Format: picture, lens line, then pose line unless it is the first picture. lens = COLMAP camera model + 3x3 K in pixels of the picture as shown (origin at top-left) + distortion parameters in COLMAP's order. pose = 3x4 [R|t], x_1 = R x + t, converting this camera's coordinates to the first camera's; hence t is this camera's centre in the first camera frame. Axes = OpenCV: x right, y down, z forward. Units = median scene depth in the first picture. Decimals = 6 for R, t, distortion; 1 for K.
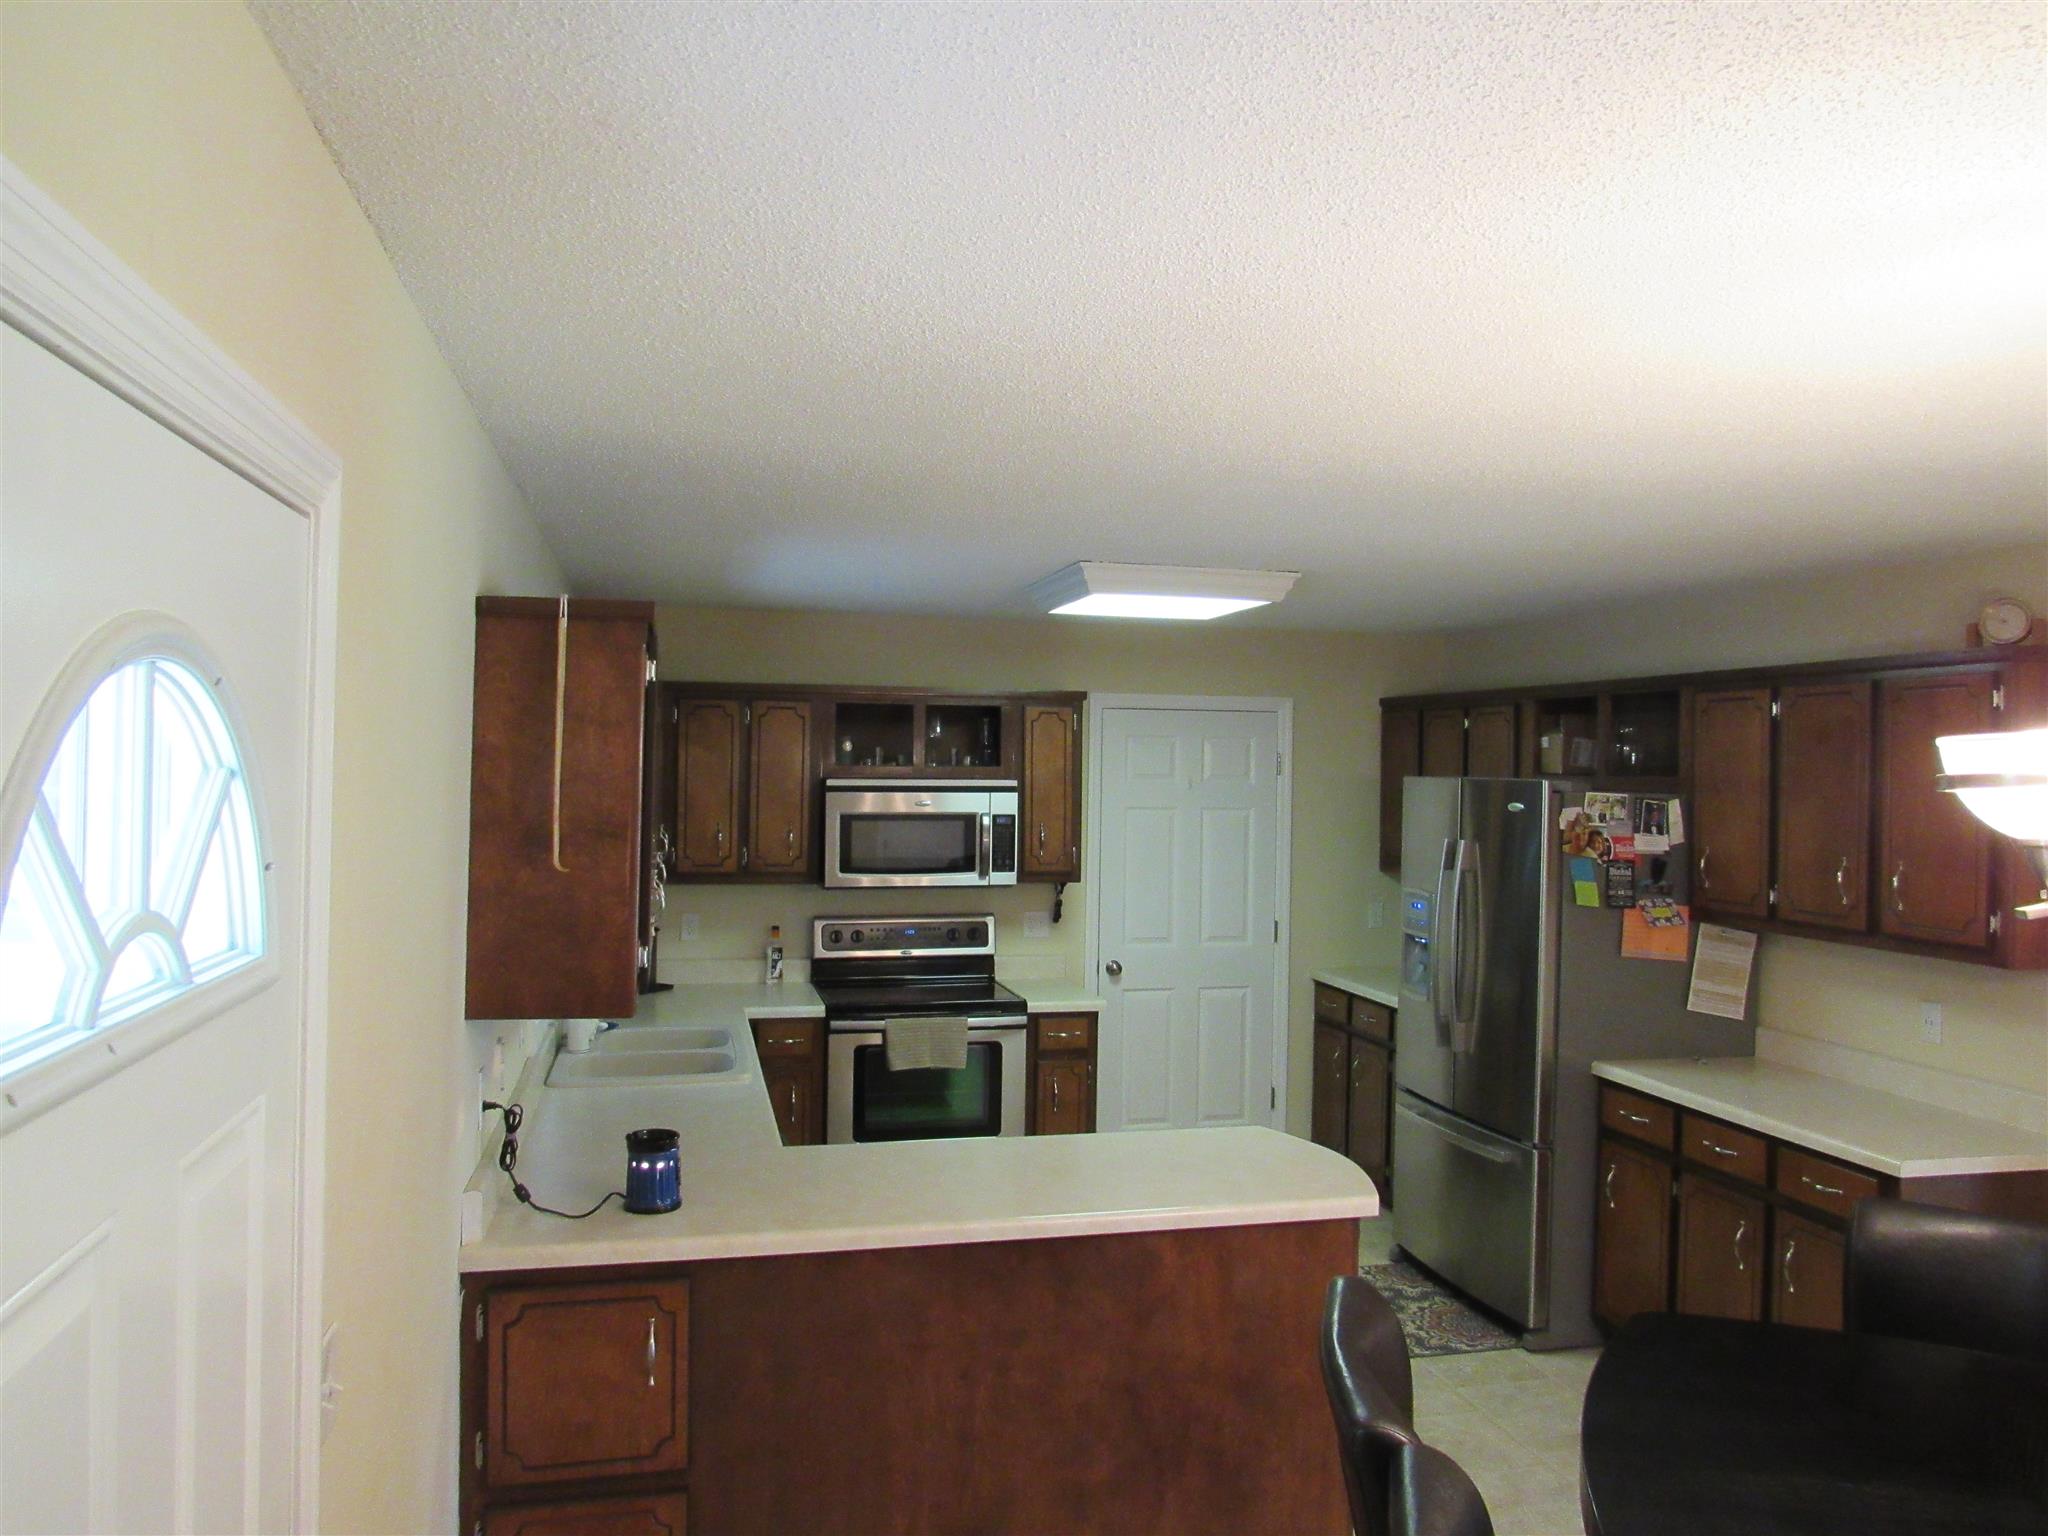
lens RADIAL K [[1464.0, 0, 1032.4], [0, 1464.0, 772.6], [0, 0, 1]] dist [-0.022727, 0.001845]
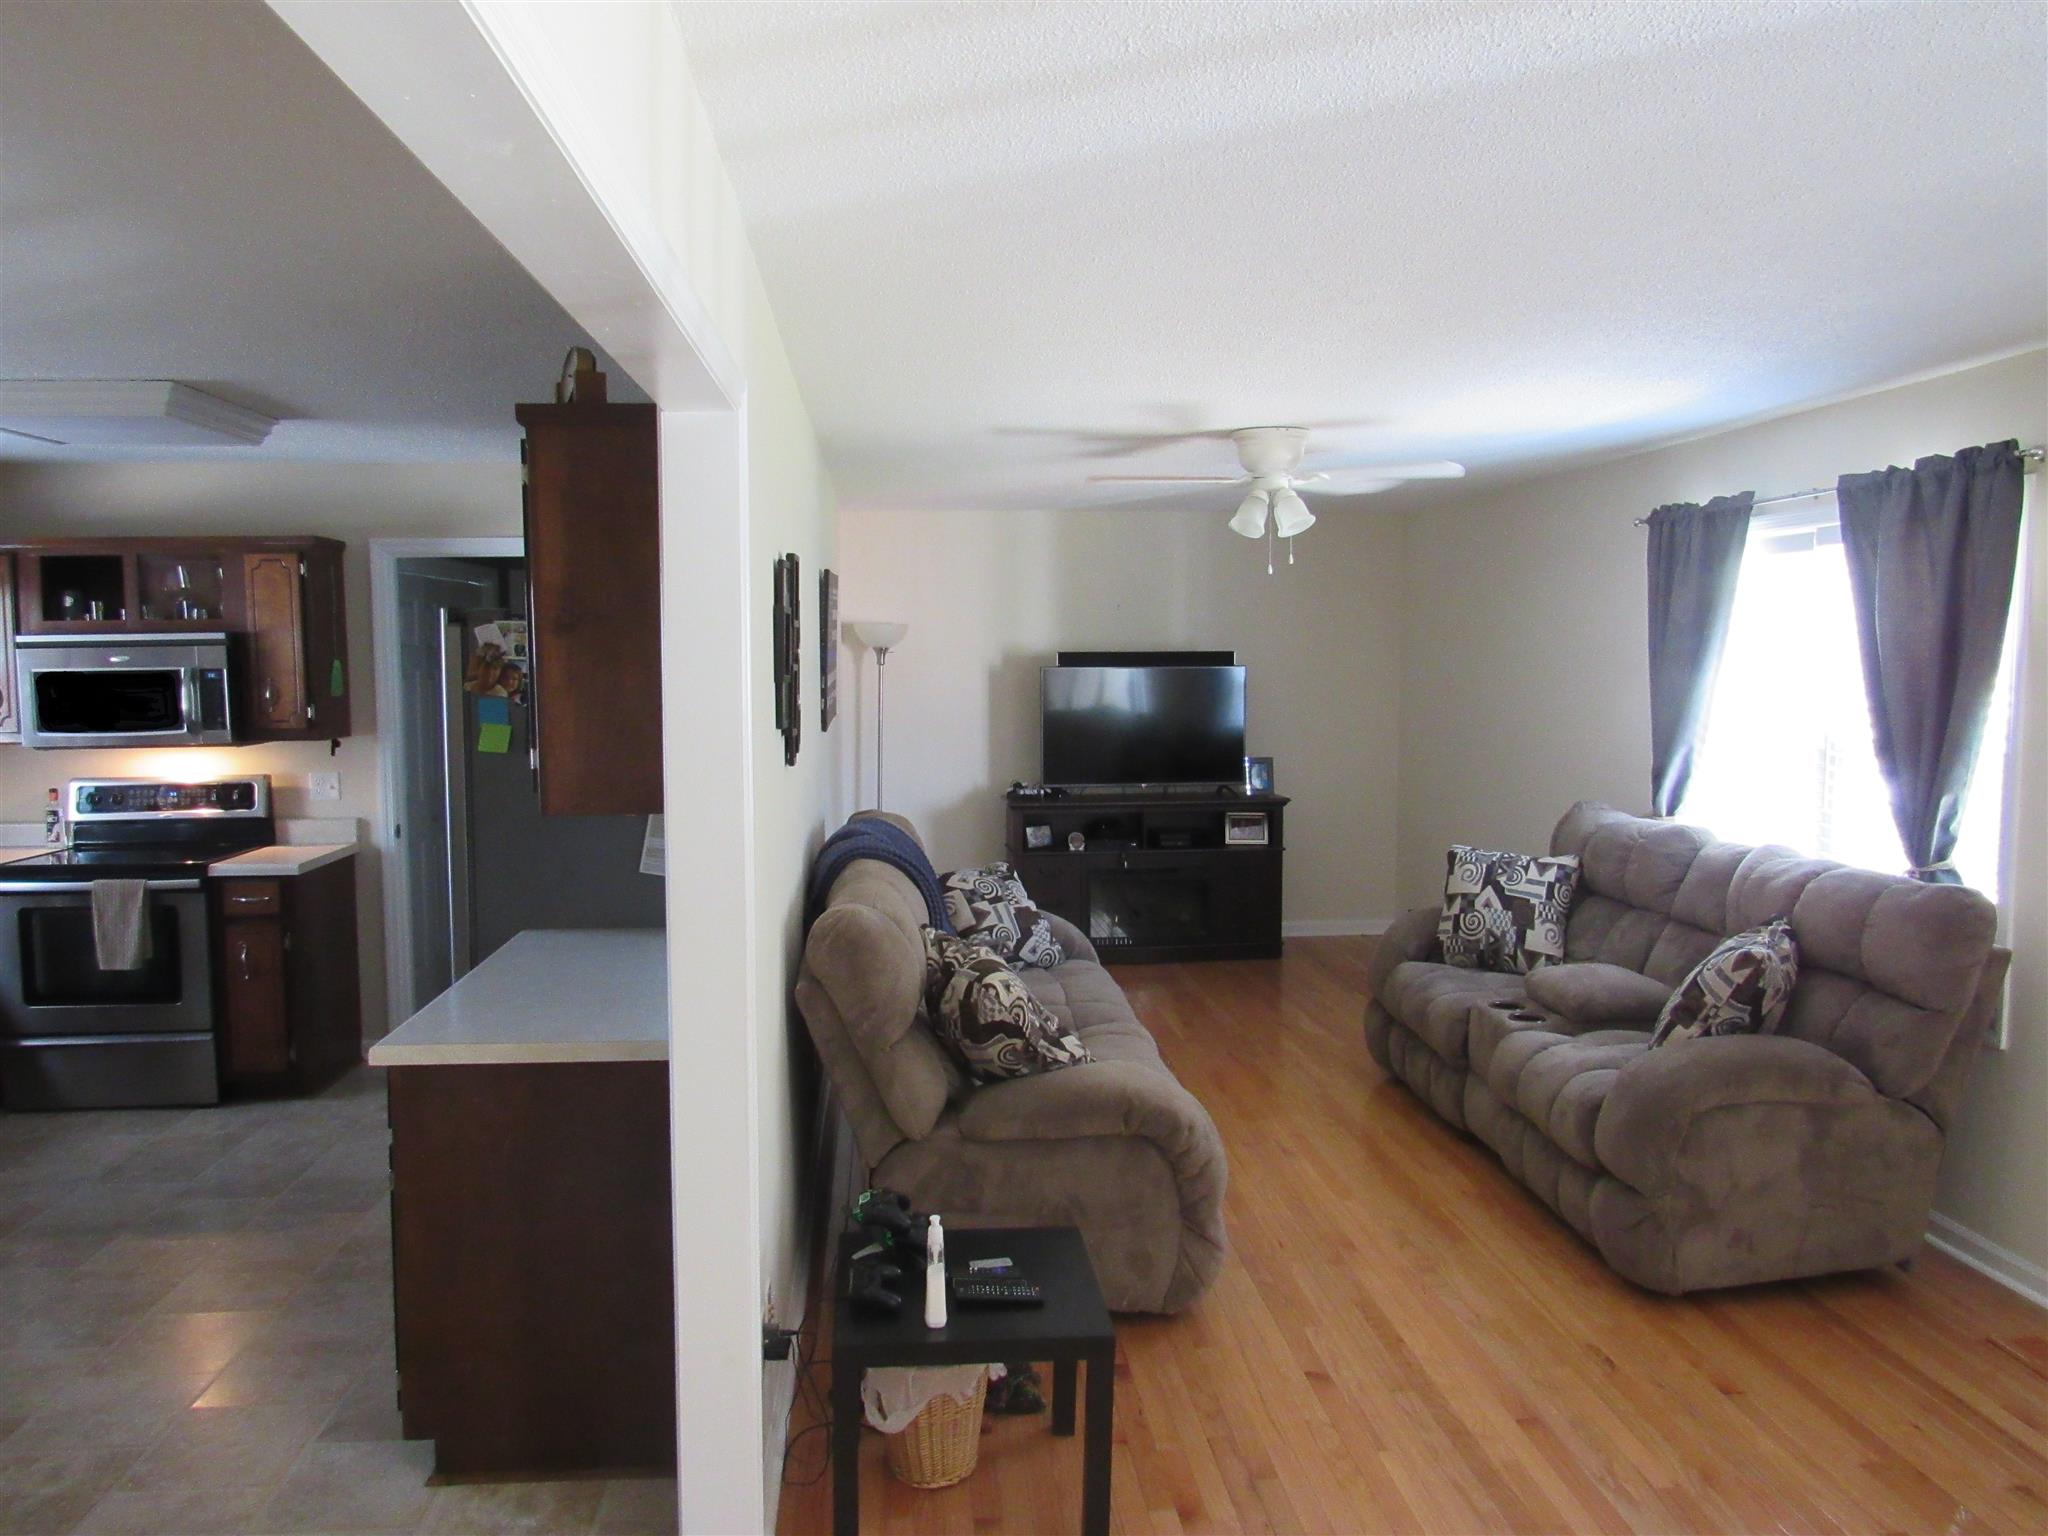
lens RADIAL K [[1451.3, 0, 1024.0], [0, 1451.3, 768.0], [0, 0, 1]] dist [-0.009400, 0.000168]
pose [[0.988895, -0.007896, -0.148403, 0.648759], [0.018773, 0.997225, 0.072034, 0.035390], [0.147423, -0.074020, 0.986300, 0.152911]]
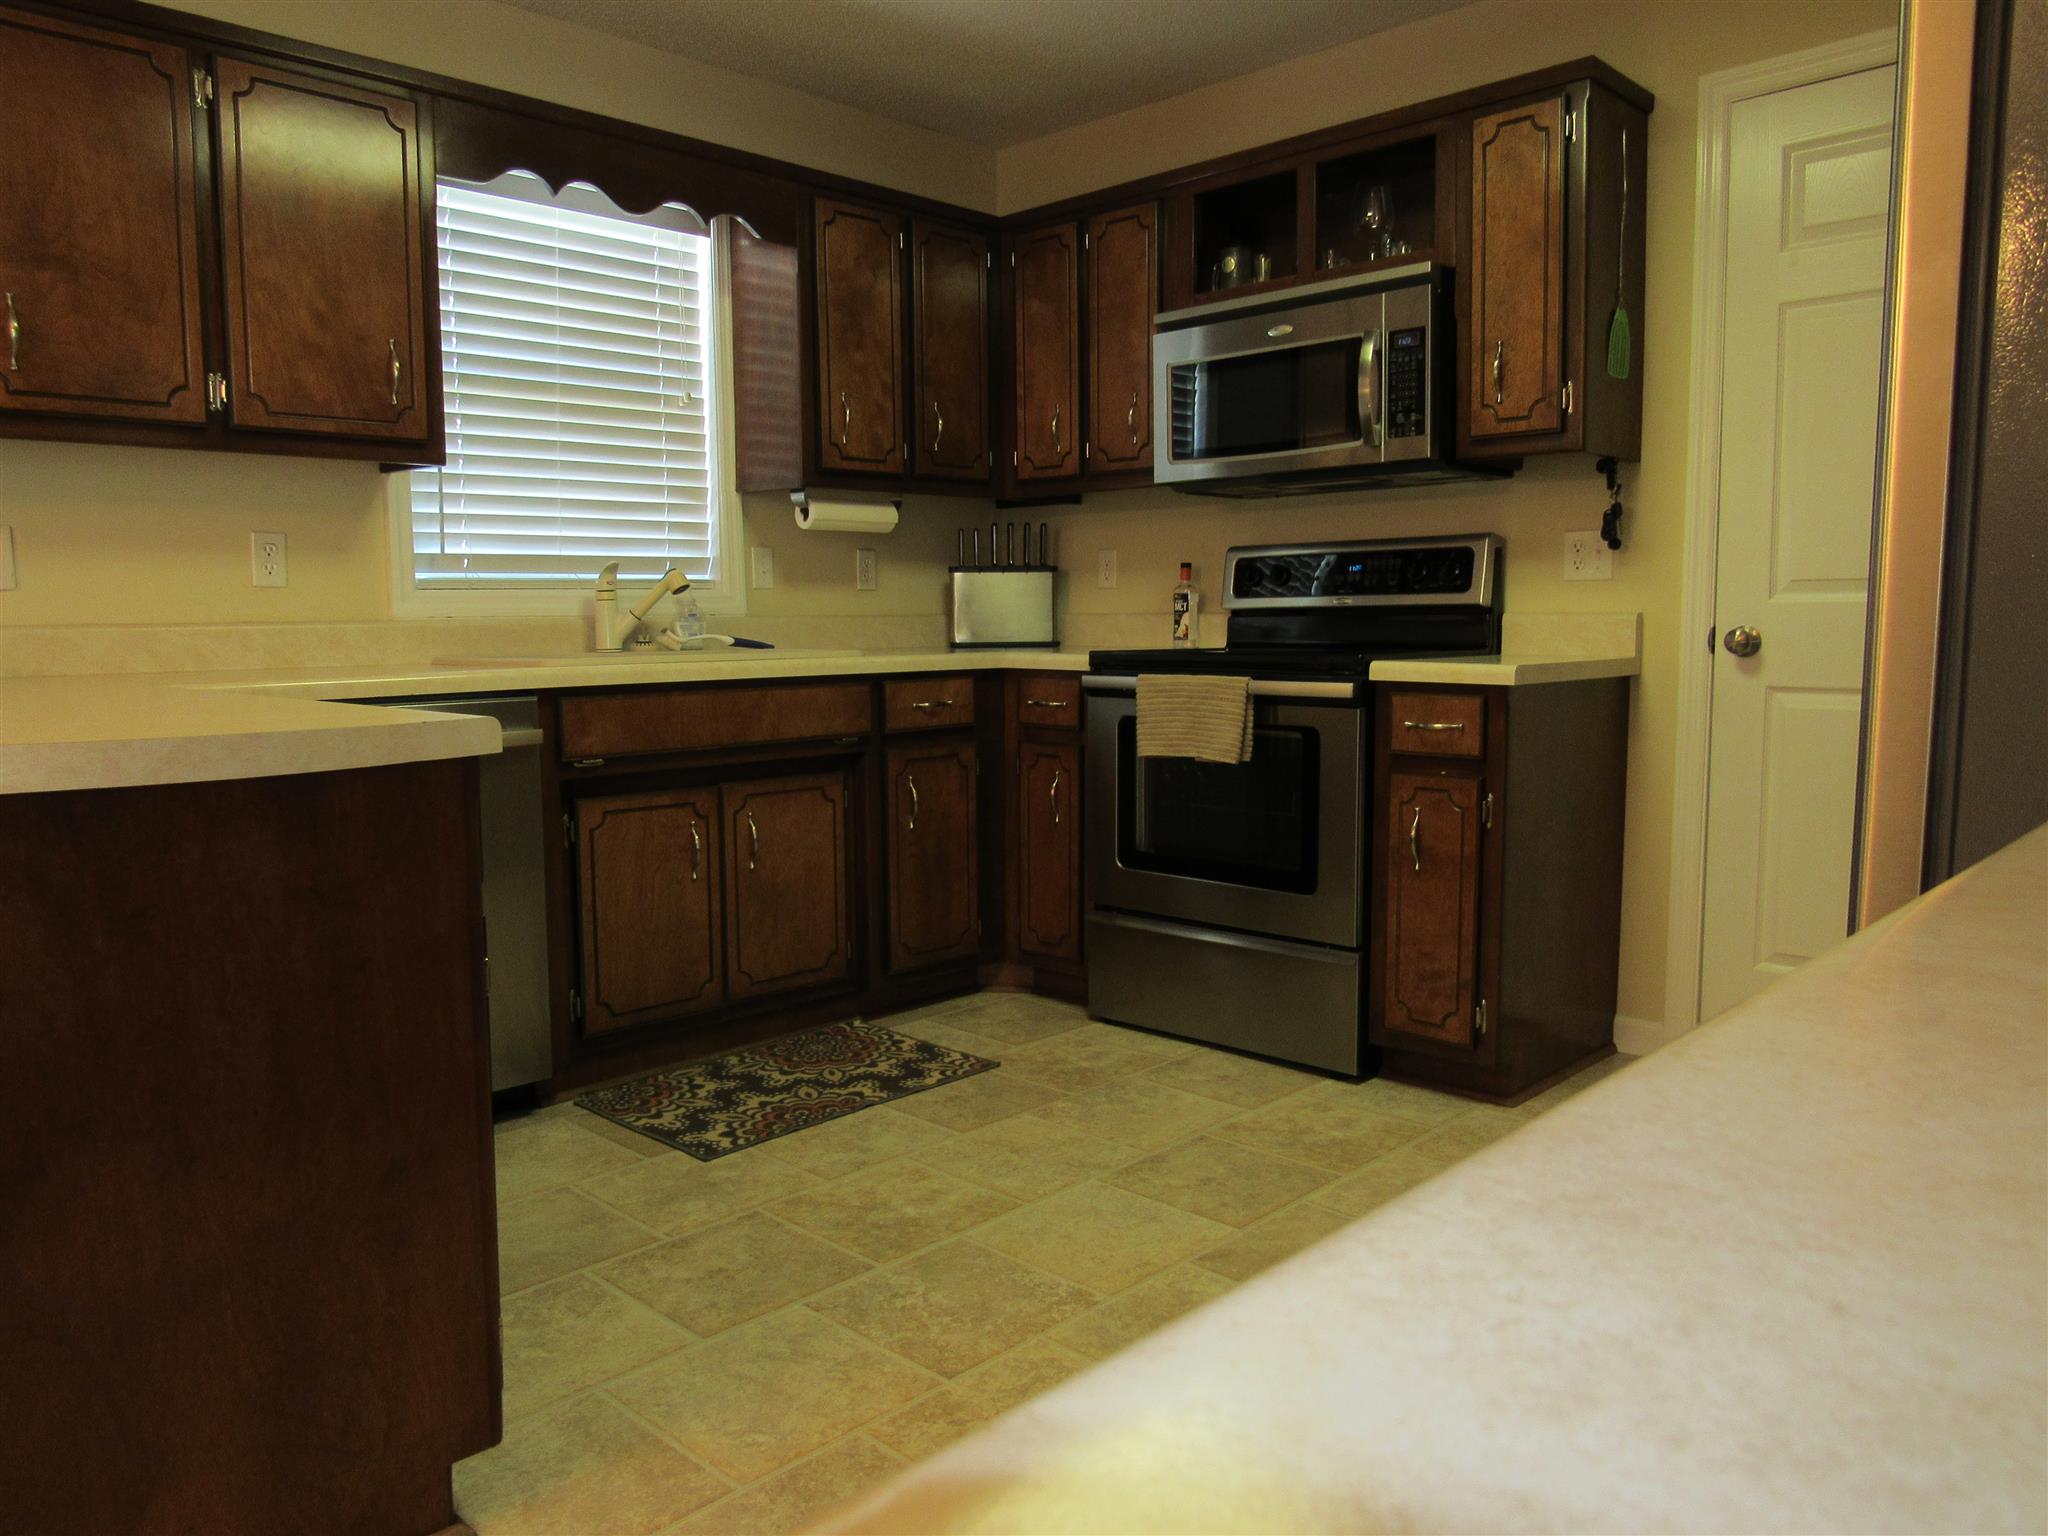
lens RADIAL K [[1464.0, 0, 1032.4], [0, 1464.0, 772.6], [0, 0, 1]] dist [-0.022727, 0.001845]
pose [[0.537318, 0.070923, -0.840393, 0.380121], [0.011528, 0.995747, 0.091405, 0.144376], [0.843301, -0.058802, 0.534215, 0.591463]]
